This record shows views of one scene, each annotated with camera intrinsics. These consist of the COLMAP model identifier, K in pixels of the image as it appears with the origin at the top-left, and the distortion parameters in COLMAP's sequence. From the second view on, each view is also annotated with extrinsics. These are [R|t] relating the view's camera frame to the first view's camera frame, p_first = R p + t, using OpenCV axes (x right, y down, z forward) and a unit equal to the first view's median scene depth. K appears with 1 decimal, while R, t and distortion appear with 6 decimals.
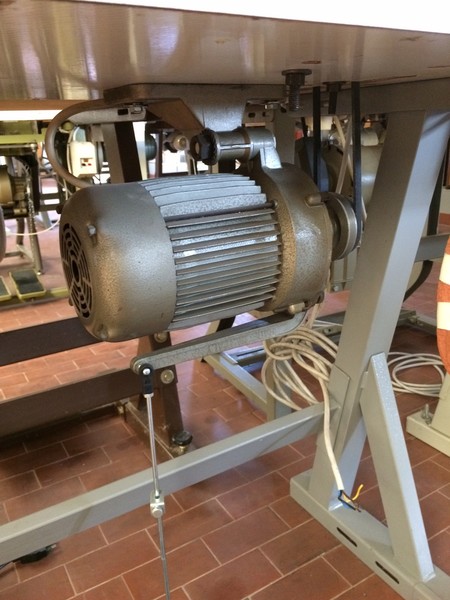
lens RADIAL K [[518.9, 0, 225.5], [0, 518.9, 302.1], [0, 0, 1]] dist [0.068277, -0.110219]
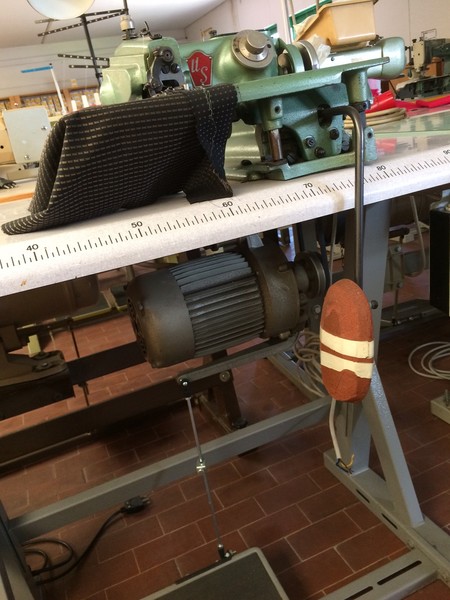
lens RADIAL K [[518.9, 0, 225.5], [0, 518.9, 302.1], [0, 0, 1]] dist [0.068277, -0.110219]
pose [[0.980979, -0.065504, -0.182726, 0.172446], [0.071286, 0.997136, 0.025253, -0.091583], [0.180549, -0.037798, 0.982839, -0.331286]]
